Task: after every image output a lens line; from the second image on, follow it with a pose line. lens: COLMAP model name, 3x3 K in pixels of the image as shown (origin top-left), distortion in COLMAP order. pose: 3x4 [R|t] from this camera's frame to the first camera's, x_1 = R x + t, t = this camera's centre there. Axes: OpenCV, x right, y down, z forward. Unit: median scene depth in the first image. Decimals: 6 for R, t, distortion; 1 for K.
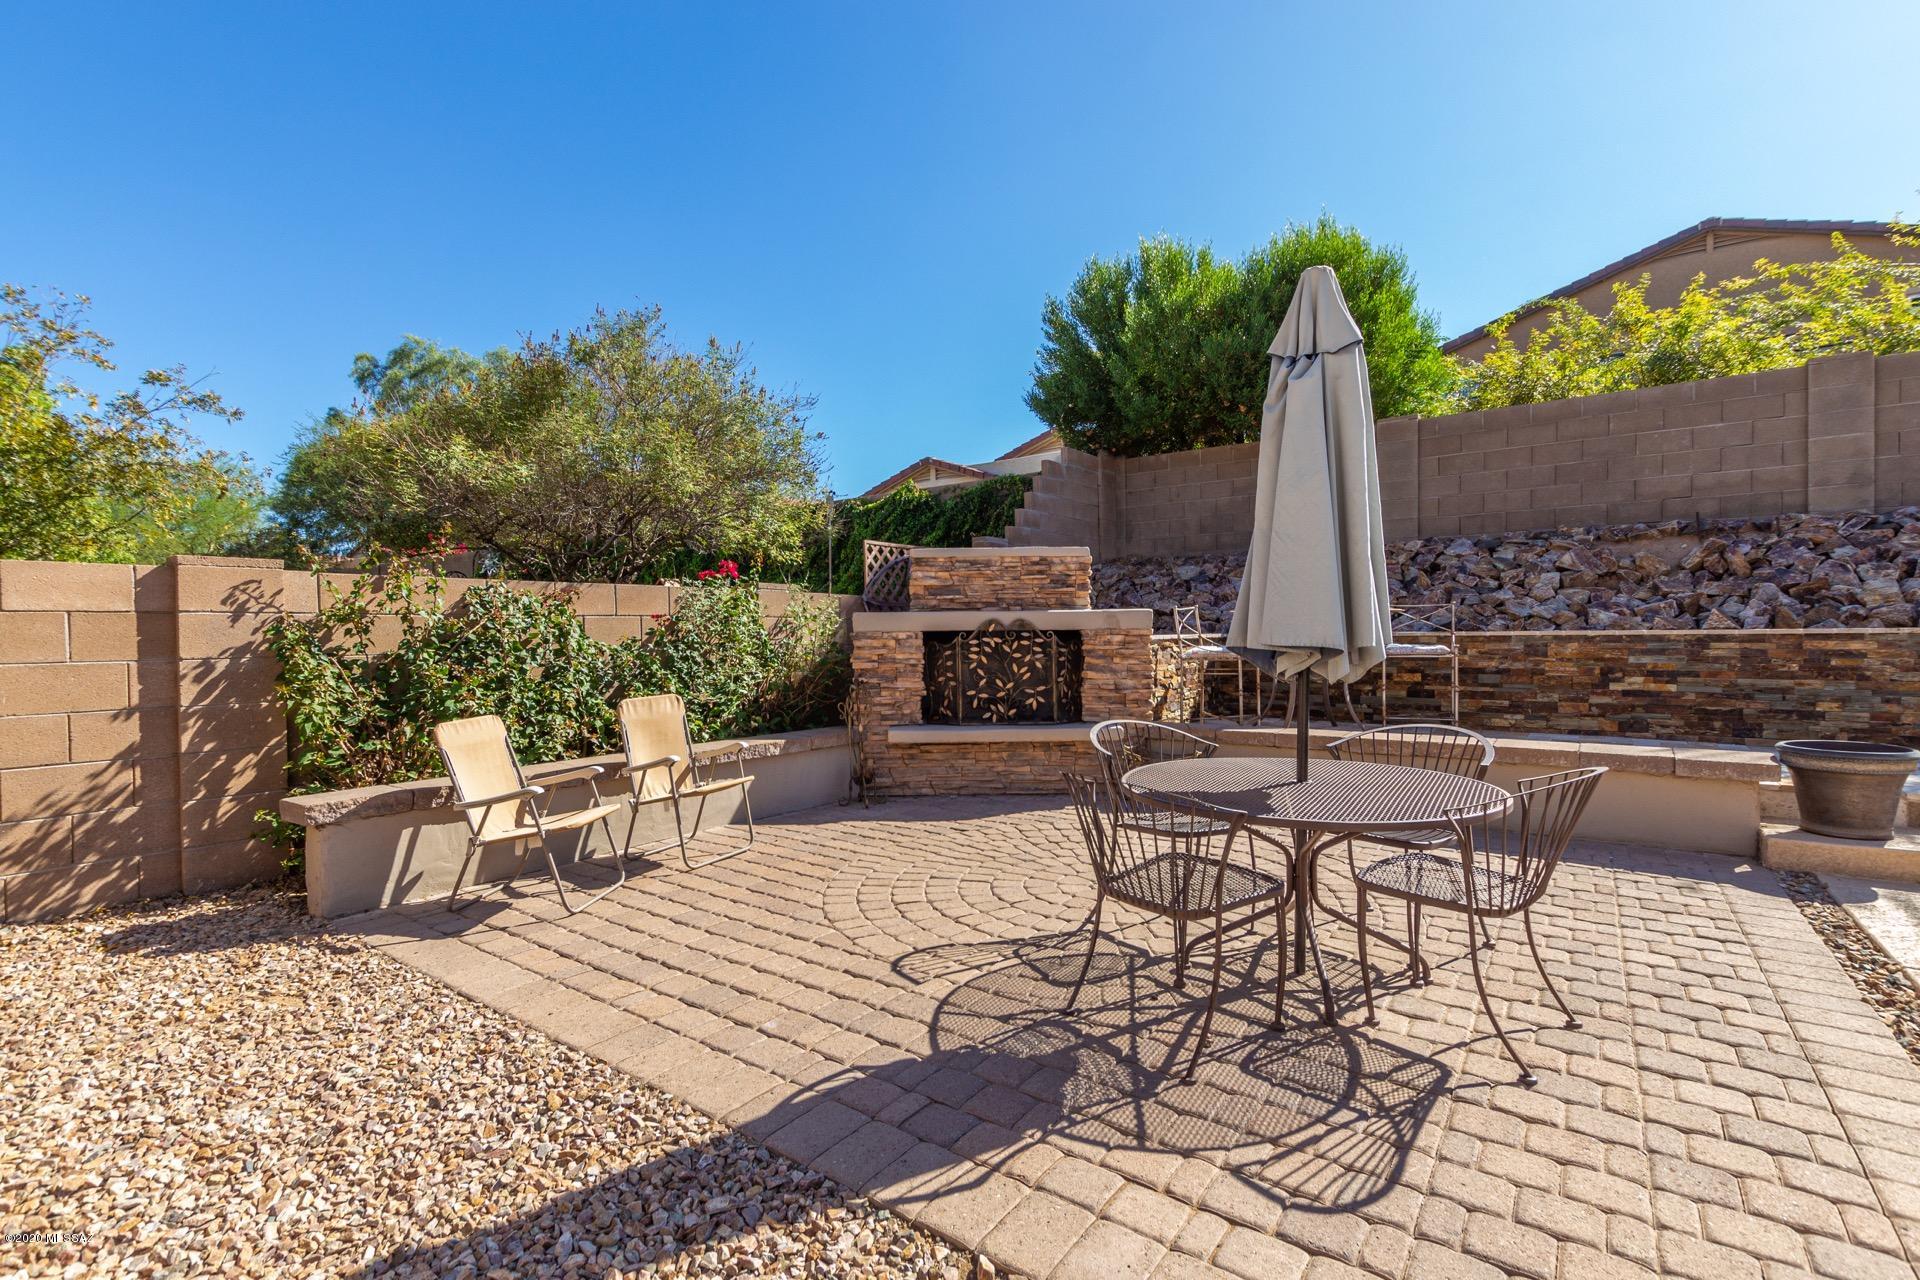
lens RADIAL K [[873.2, 0, 954.1], [0, 873.2, 644.4], [0, 0, 1]] dist [0.010259, -0.005559]
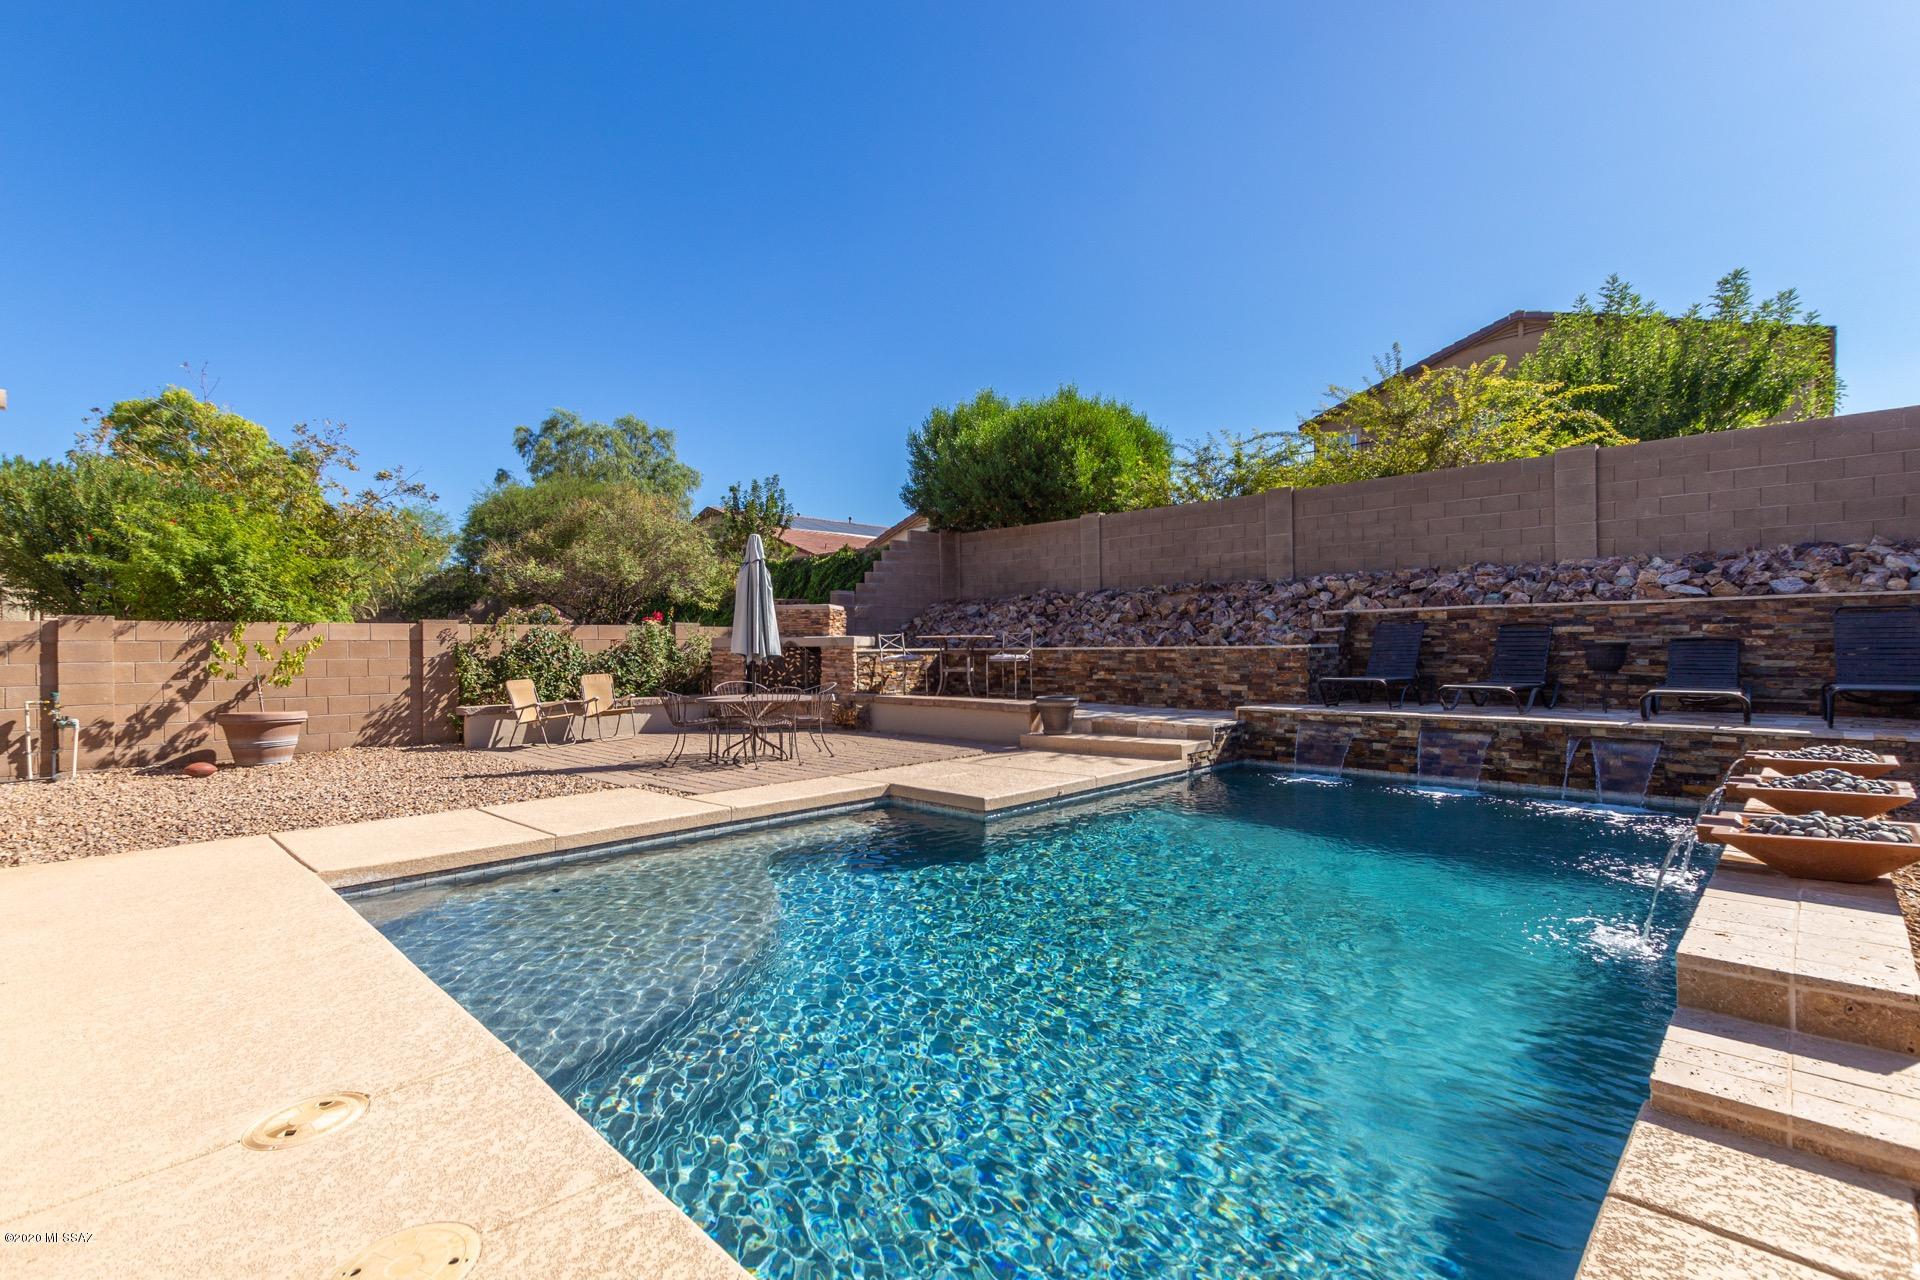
lens RADIAL K [[873.2, 0, 956.0], [0, 873.2, 646.0], [0, 0, 1]] dist [0.010259, -0.005559]
pose [[0.989961, 0.001170, -0.141339, 0.741865], [-0.002881, 0.999925, -0.011902, 0.005060], [0.141314, 0.012190, 0.989890, -0.949546]]
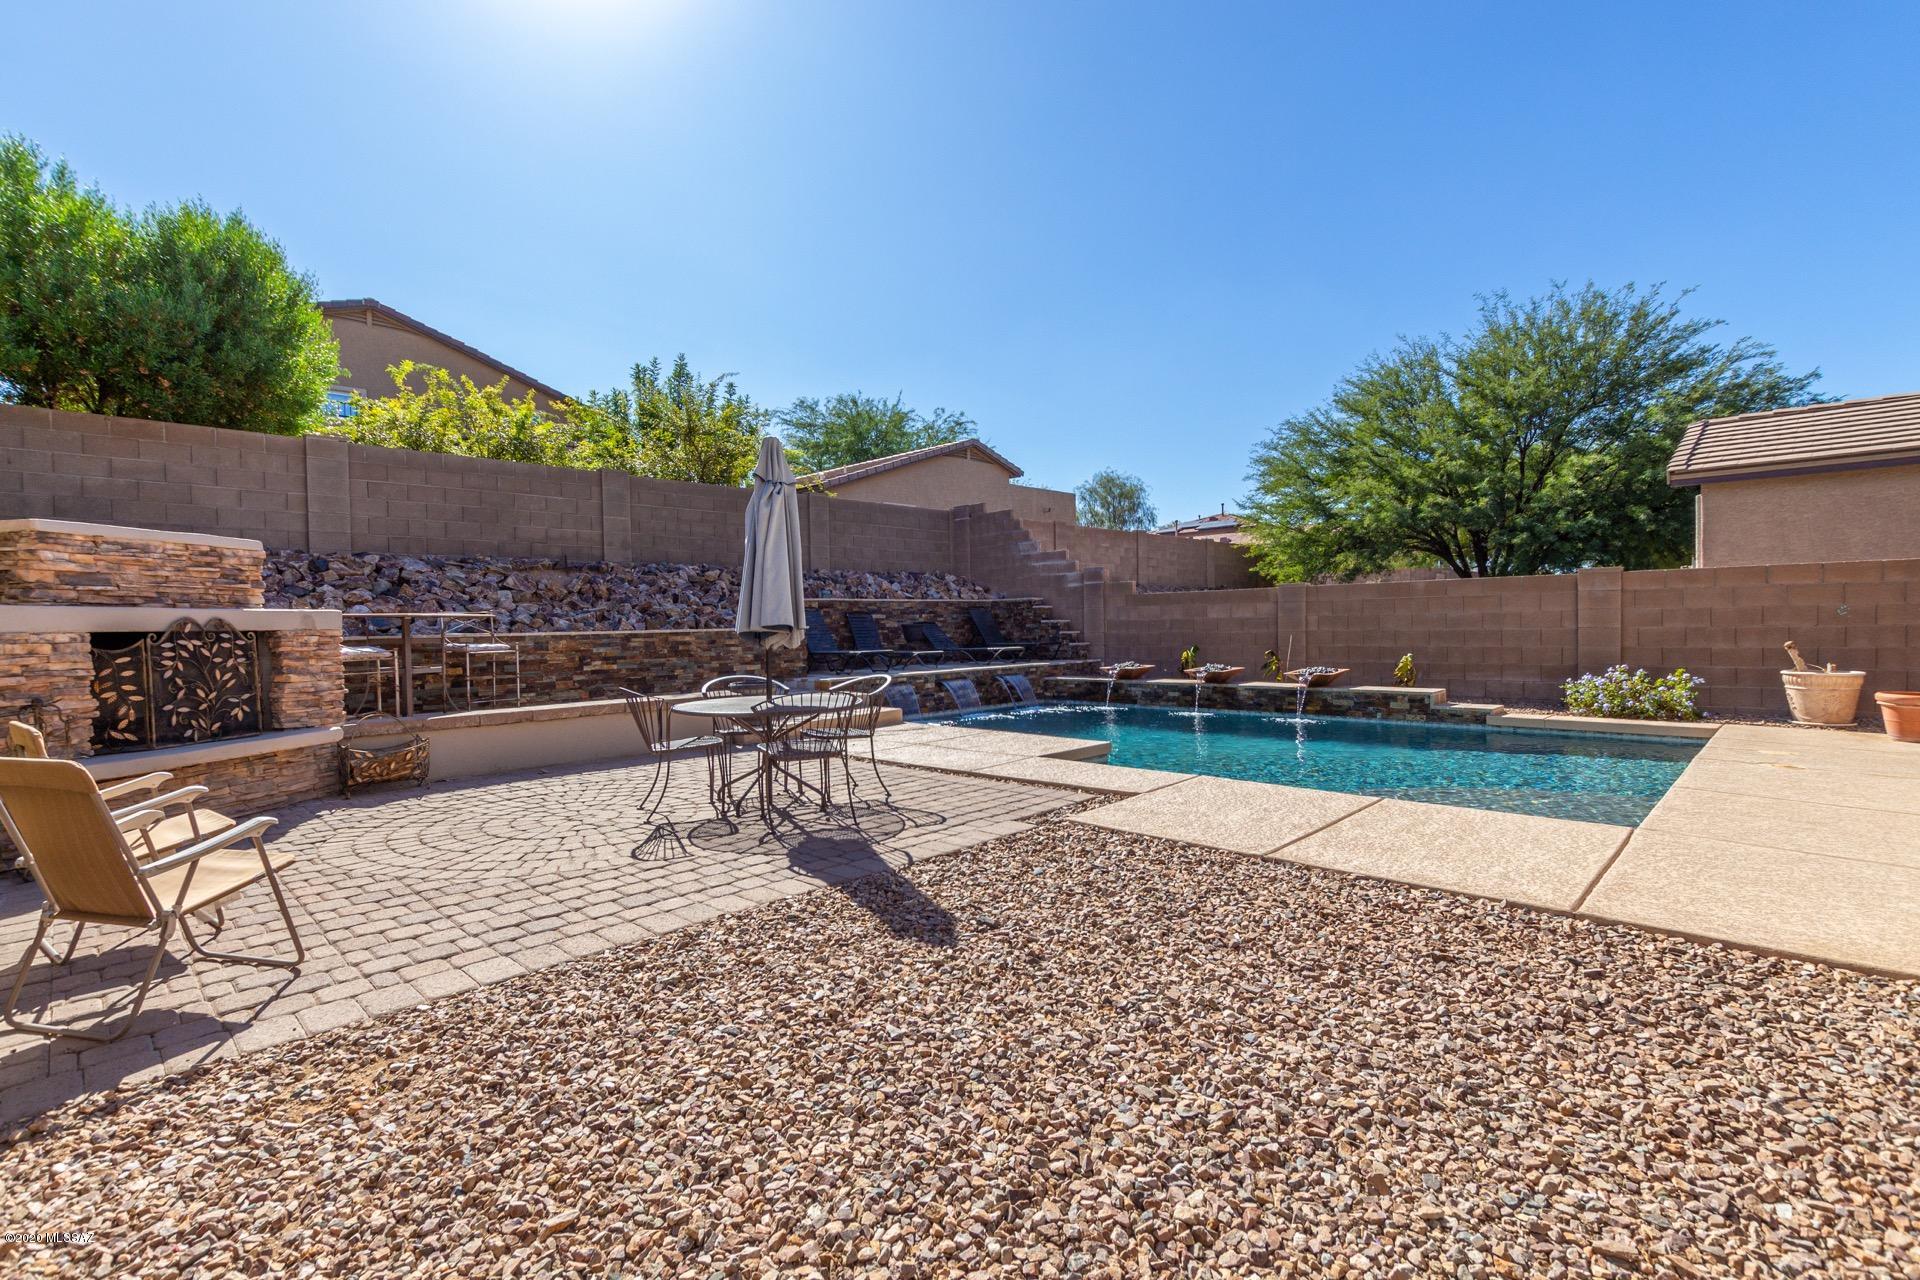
lens RADIAL K [[873.2, 0, 955.0], [0, 873.2, 644.6], [0, 0, 1]] dist [0.010259, -0.005559]
pose [[0.134447, -0.015011, 0.990807, -0.685019], [0.032902, 0.999402, 0.010677, 0.011912], [-0.990374, 0.031165, 0.134860, 0.161715]]
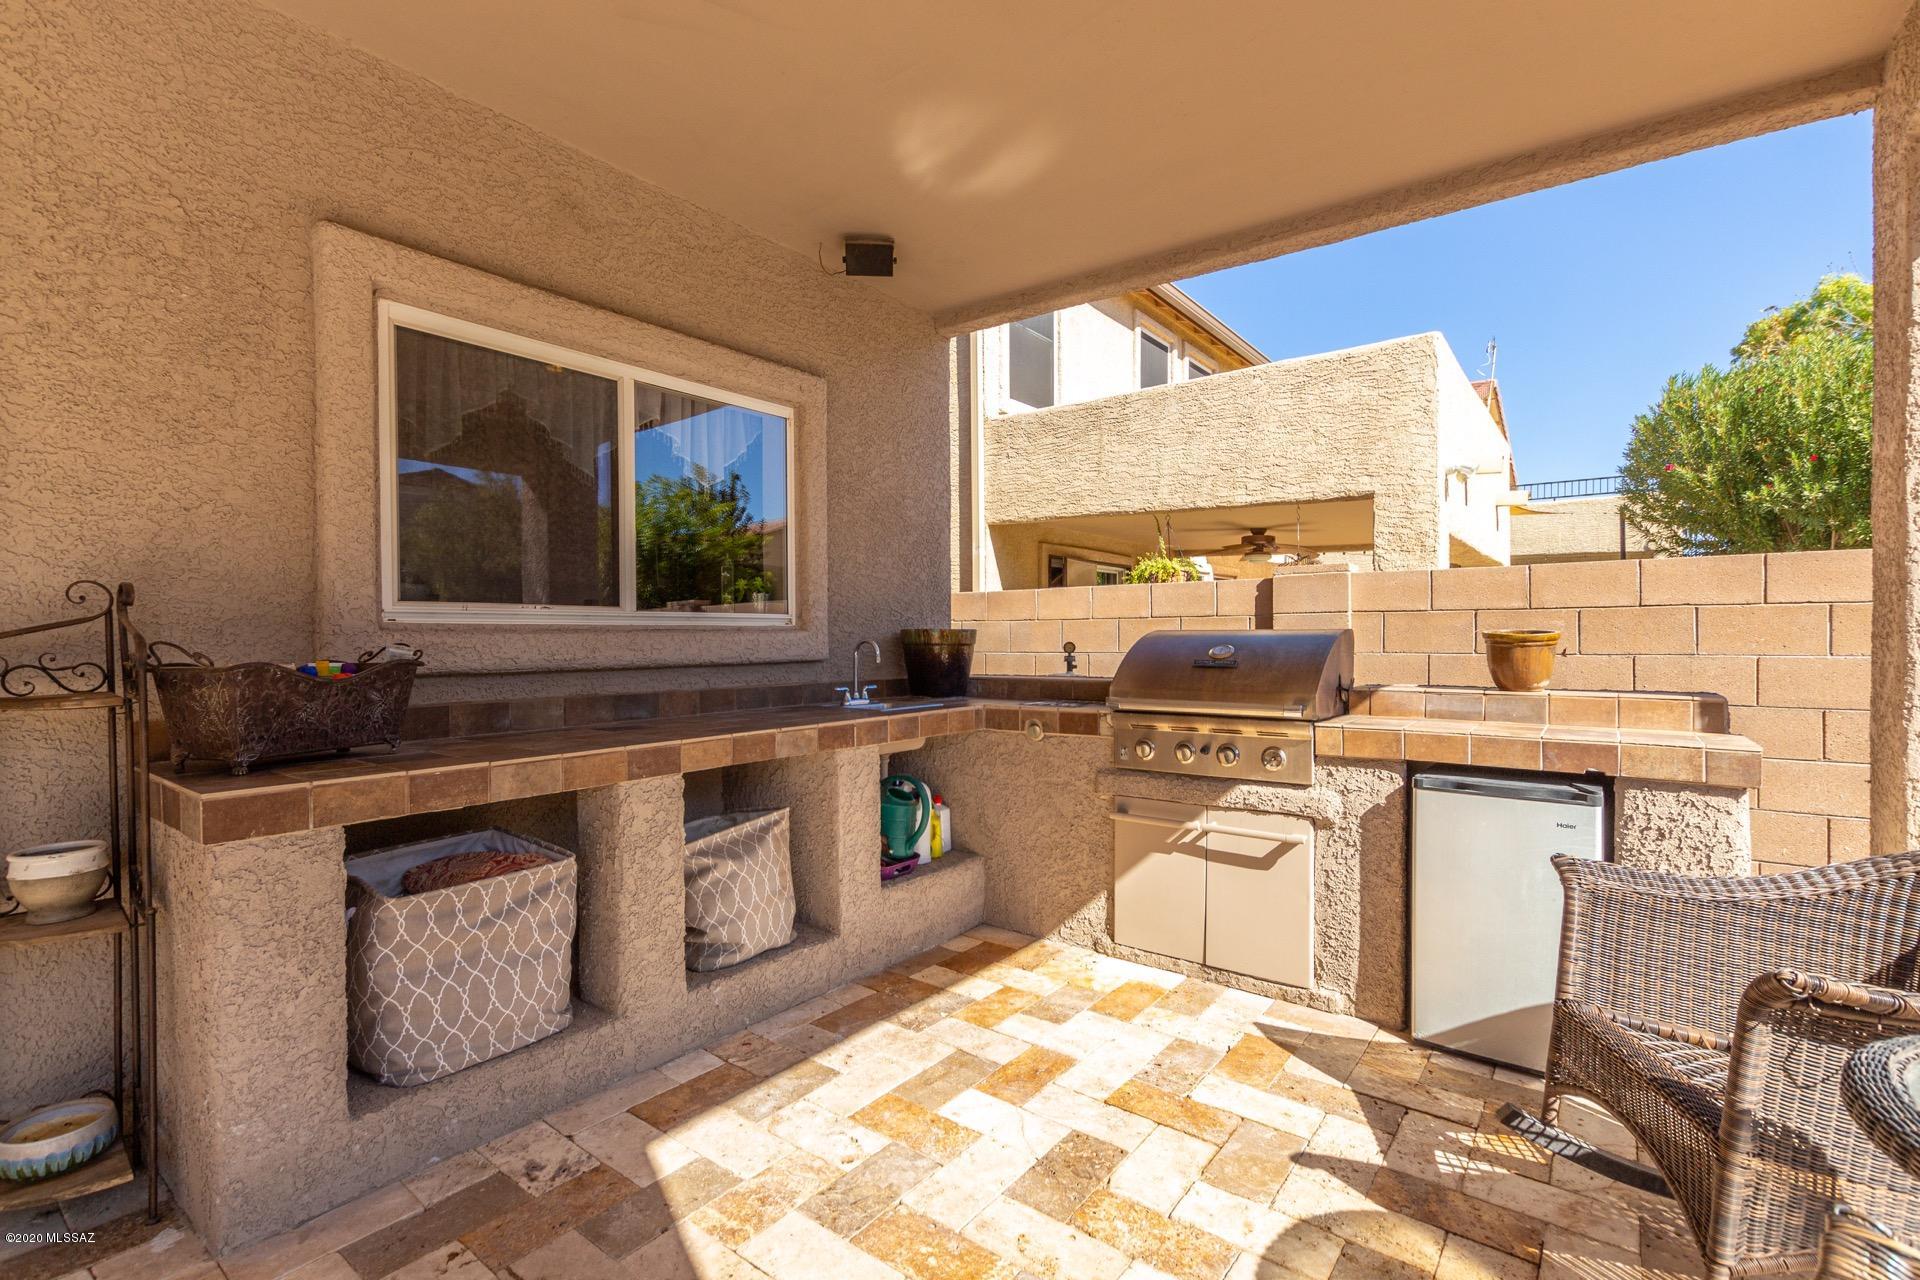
lens RADIAL K [[873.2, 0, 953.4], [0, 873.2, 648.0], [0, 0, 1]] dist [0.010259, -0.005559]
pose [[-0.010392, 0.021103, -0.999723, -0.384732], [-0.008489, 0.999739, 0.021191, 0.010827], [0.999910, 0.008707, -0.010210, -0.419685]]
